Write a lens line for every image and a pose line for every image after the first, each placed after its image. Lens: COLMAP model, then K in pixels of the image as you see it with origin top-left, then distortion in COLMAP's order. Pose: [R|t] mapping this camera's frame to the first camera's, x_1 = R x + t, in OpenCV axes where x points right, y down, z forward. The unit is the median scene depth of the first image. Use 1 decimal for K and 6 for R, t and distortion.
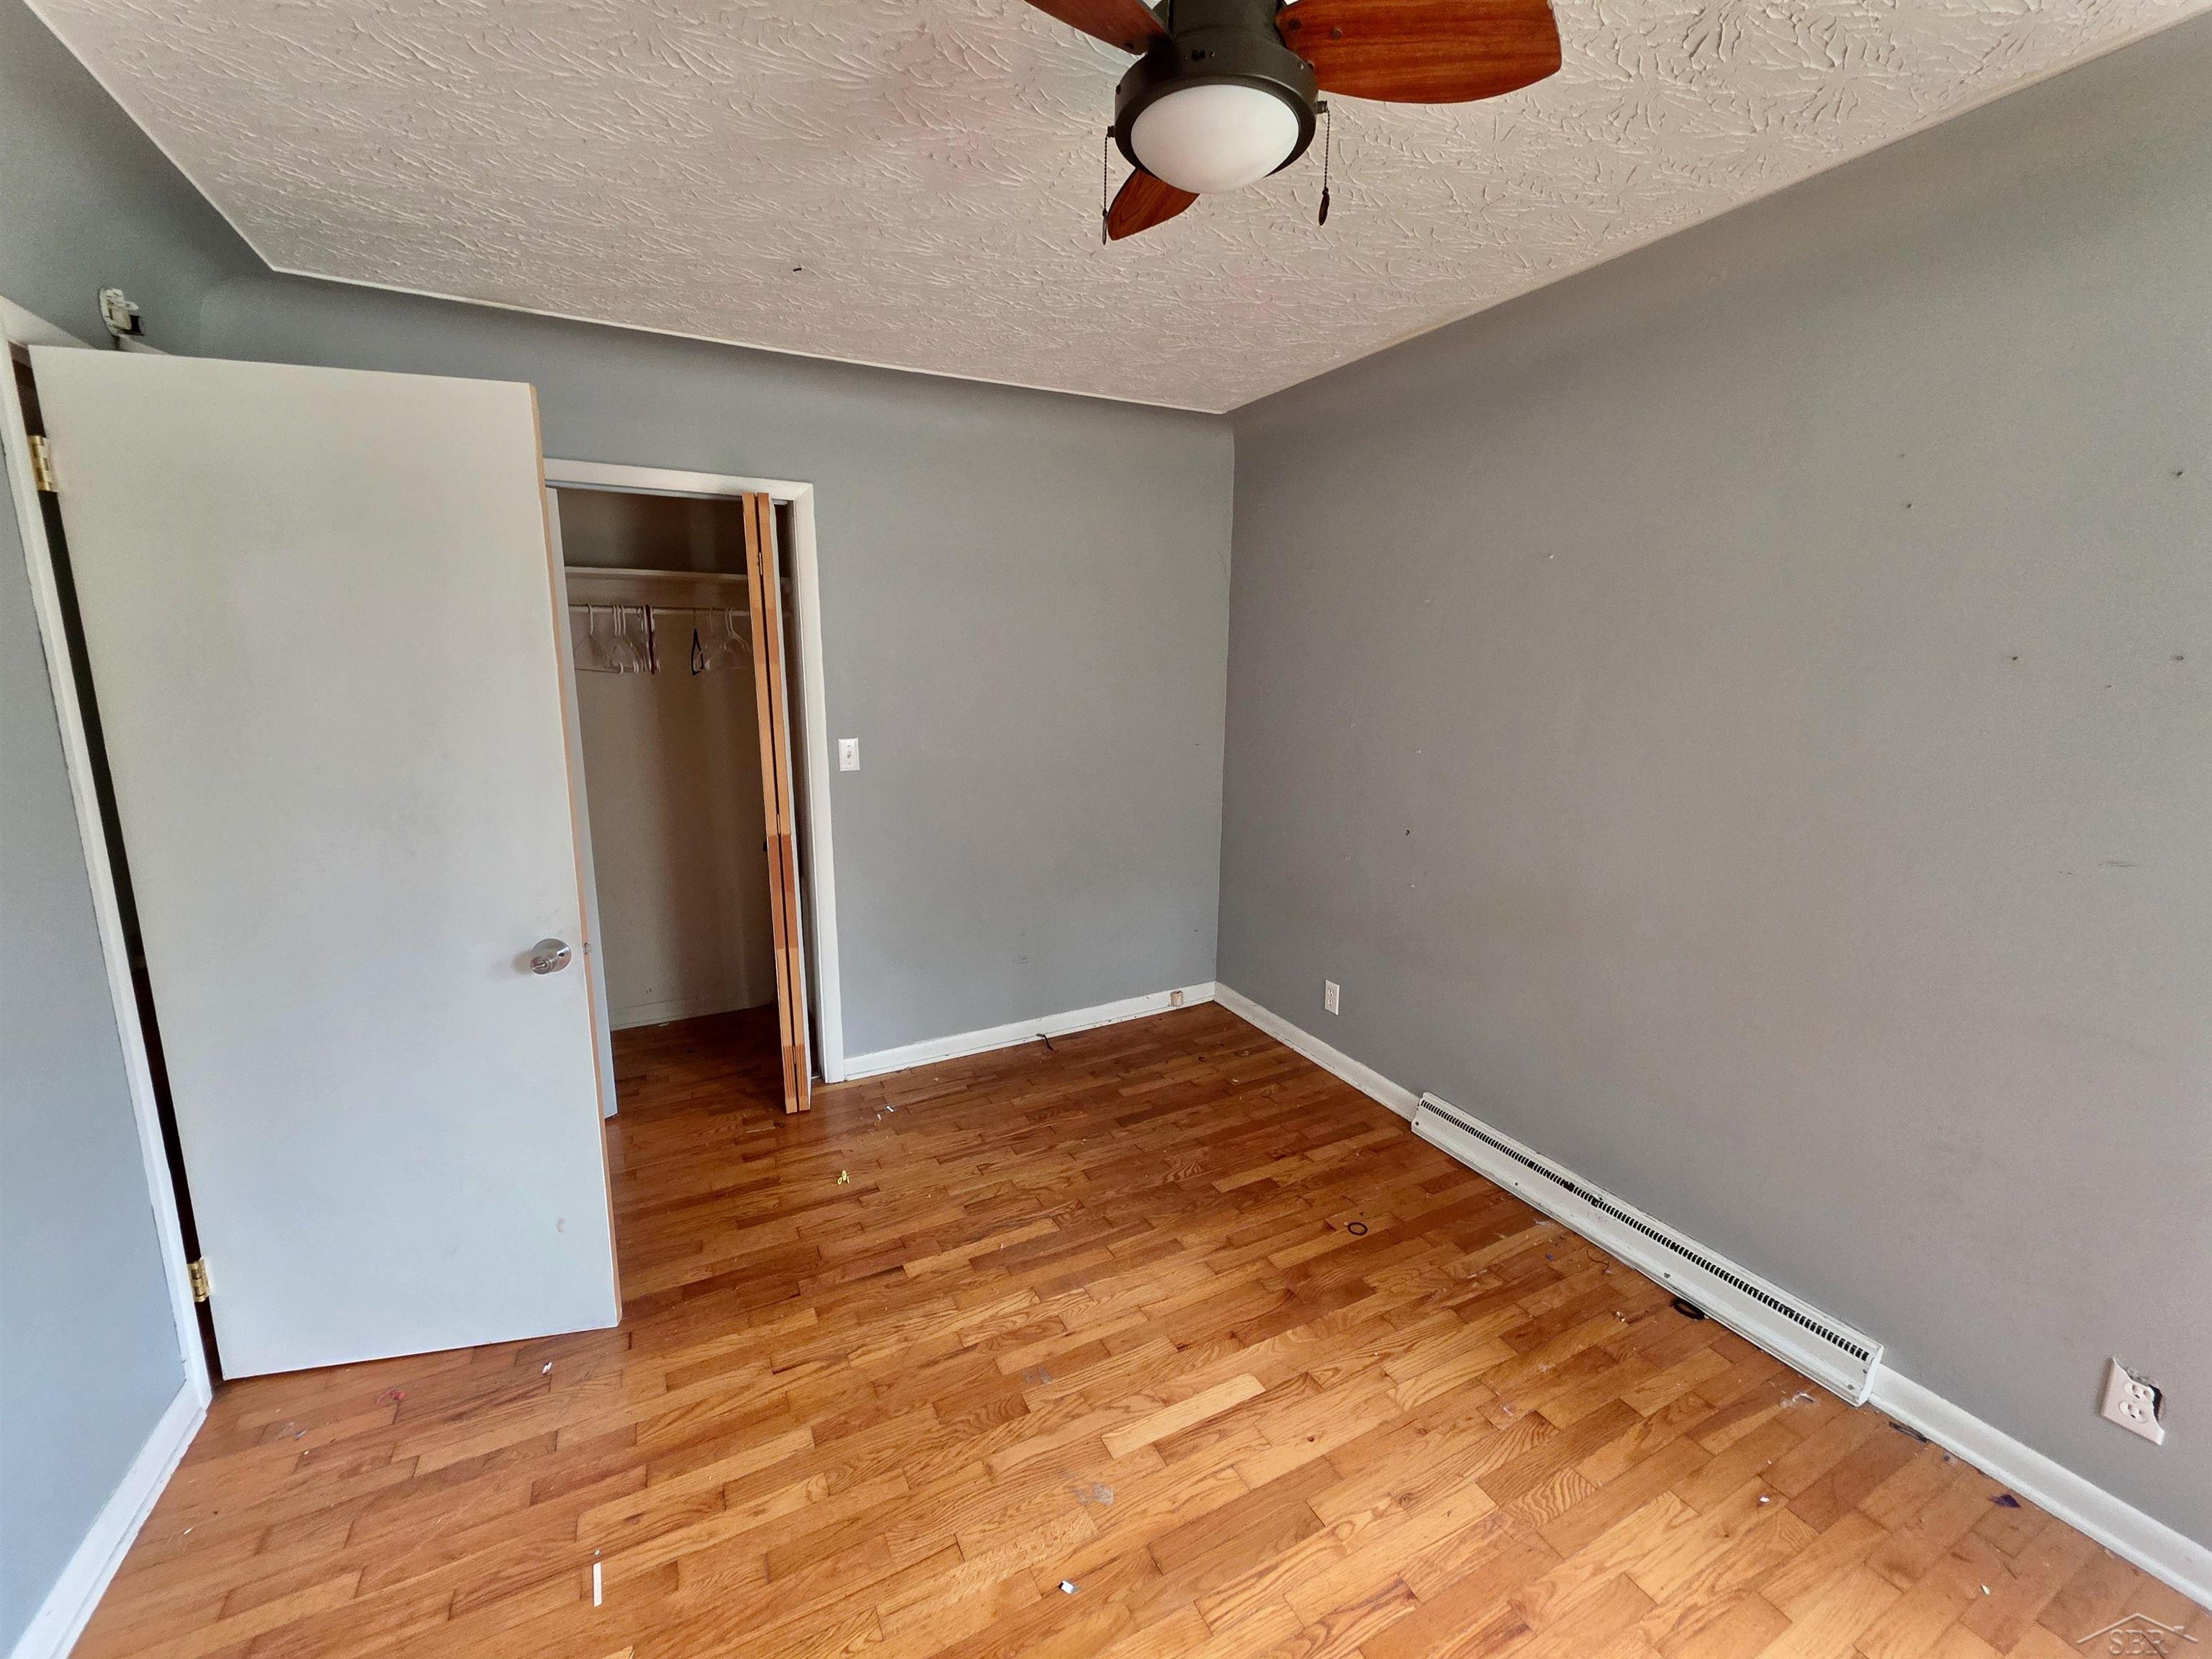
lens RADIAL K [[882.7, 0, 1106.9], [0, 882.7, 826.5], [0, 0, 1]] dist [0.001027, -0.000009]
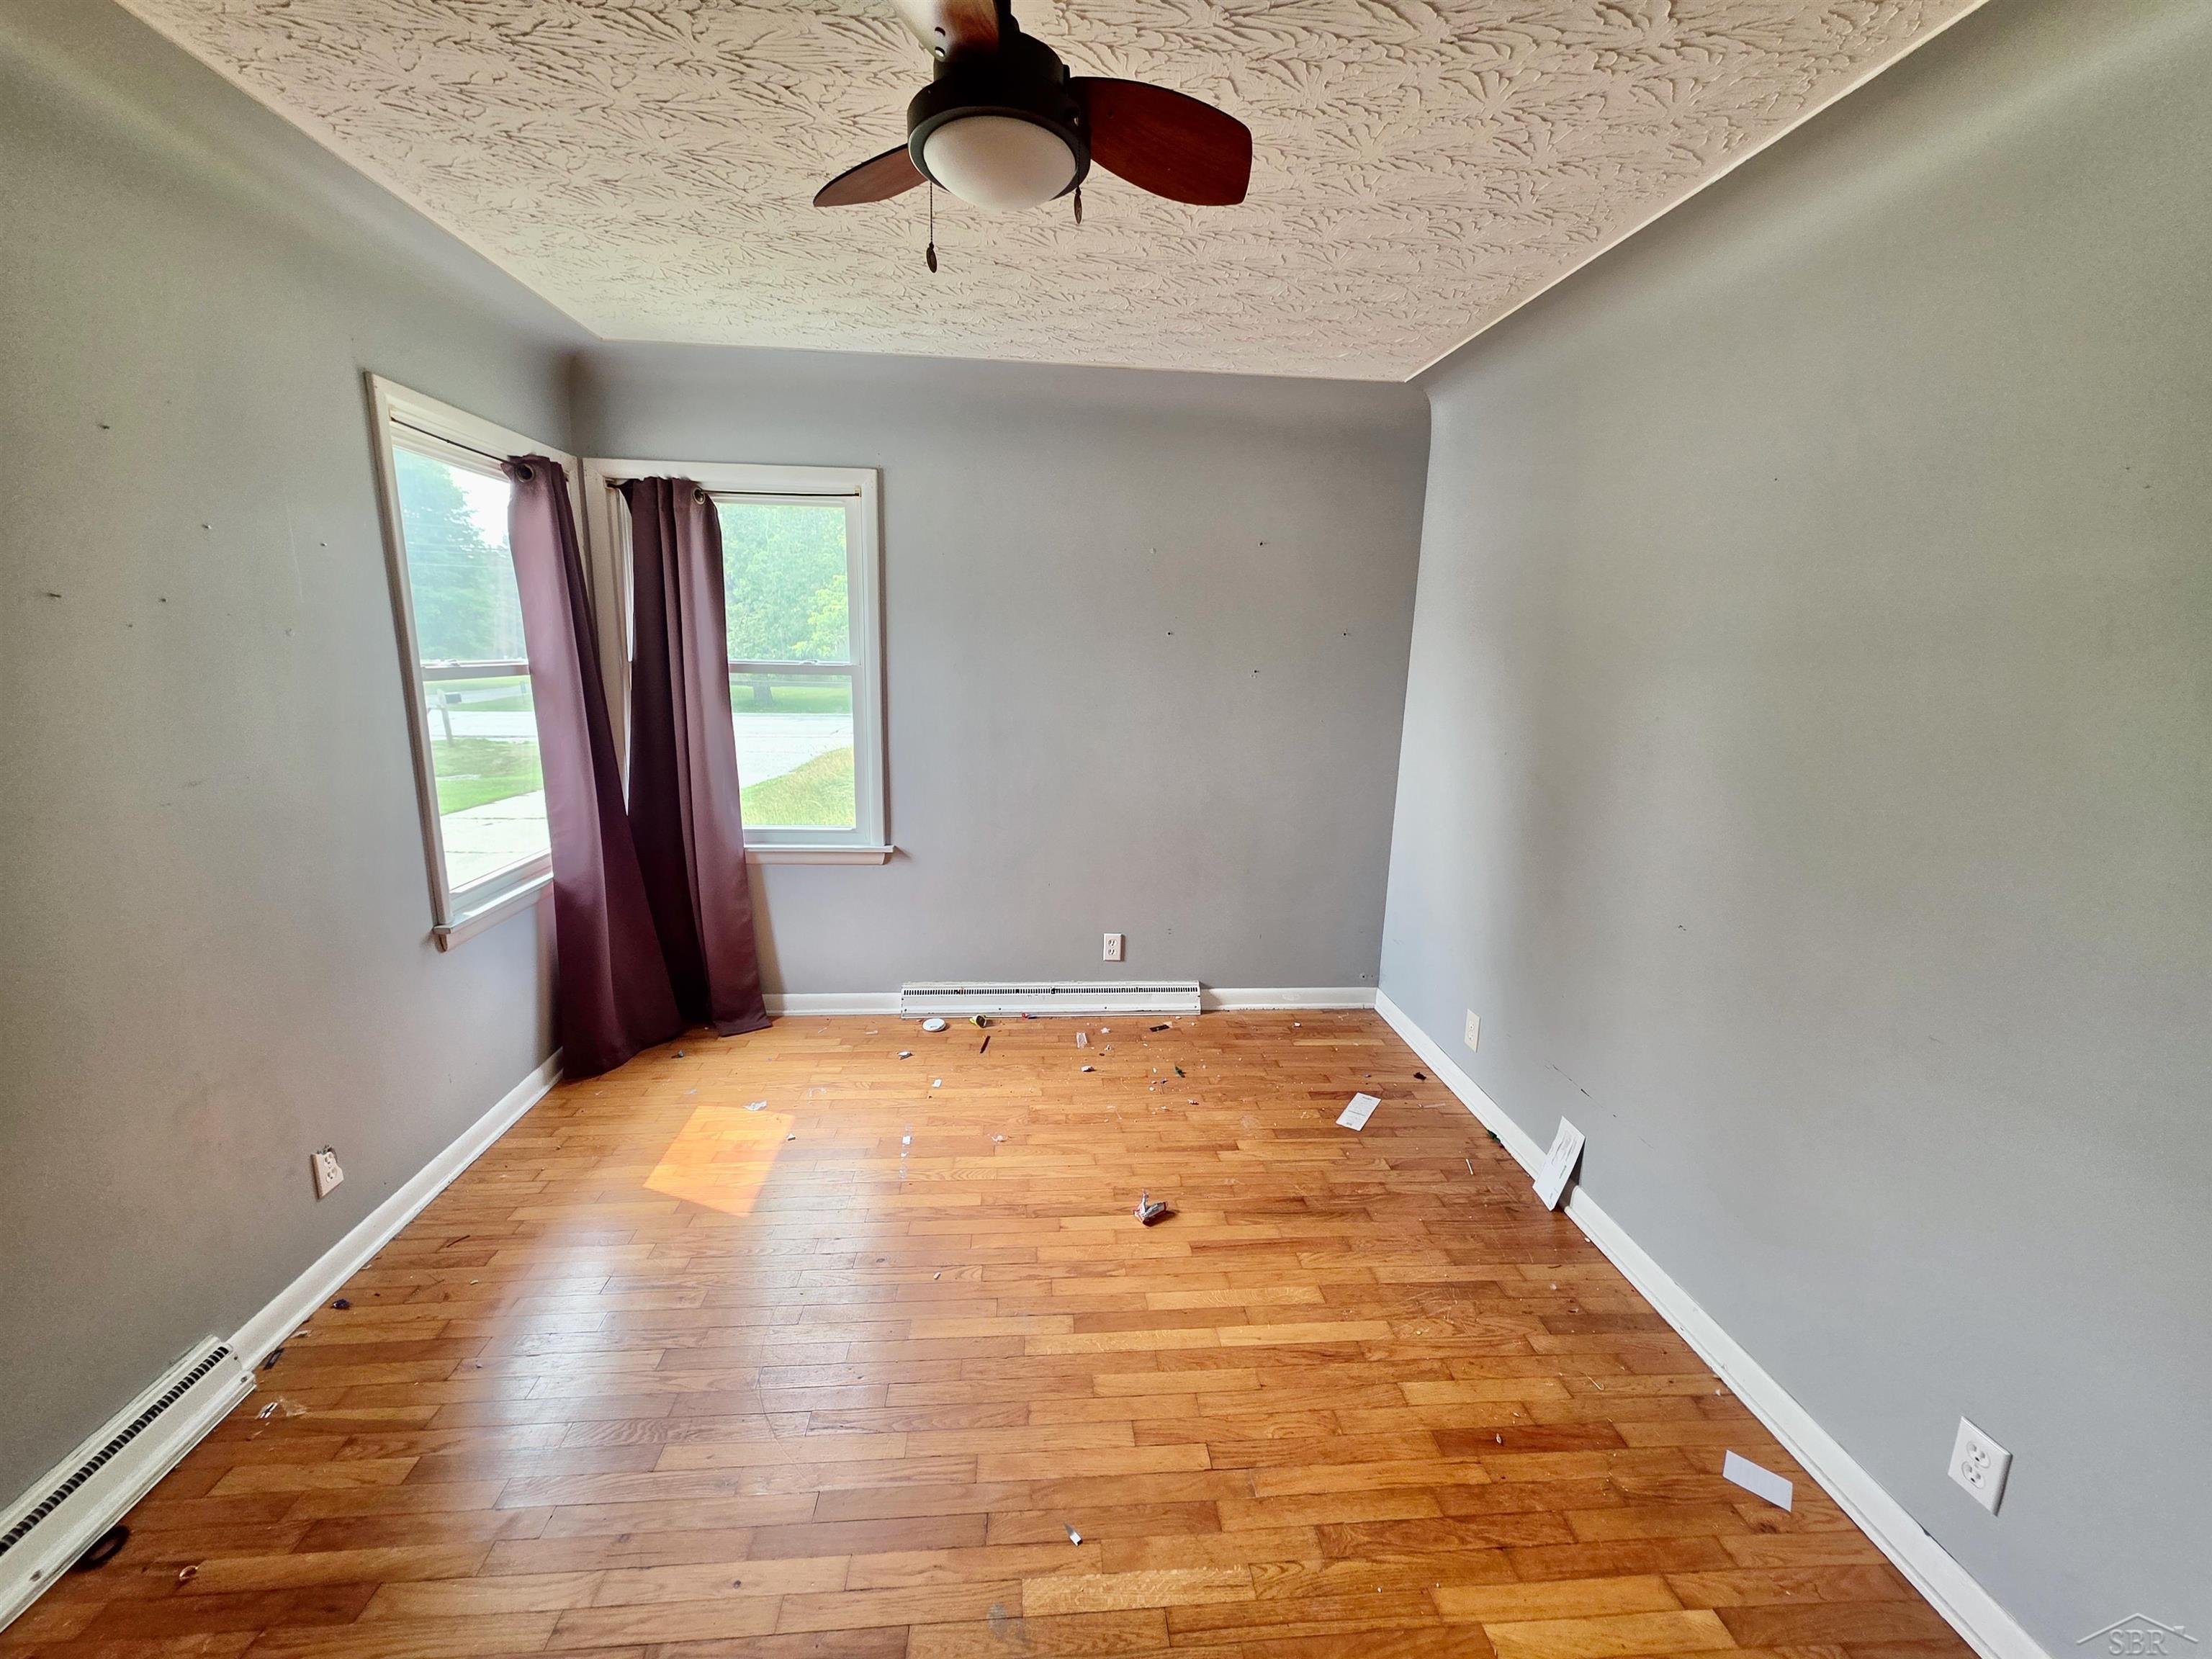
lens RADIAL K [[882.7, 0, 1096.8], [0, 882.7, 824.3], [0, 0, 1]] dist [0.001027, -0.000009]
pose [[-0.918480, -0.118801, 0.377201, -0.317439], [0.032999, 0.927461, 0.372460, -0.268009], [-0.394088, 0.354545, -0.847935, 1.387087]]
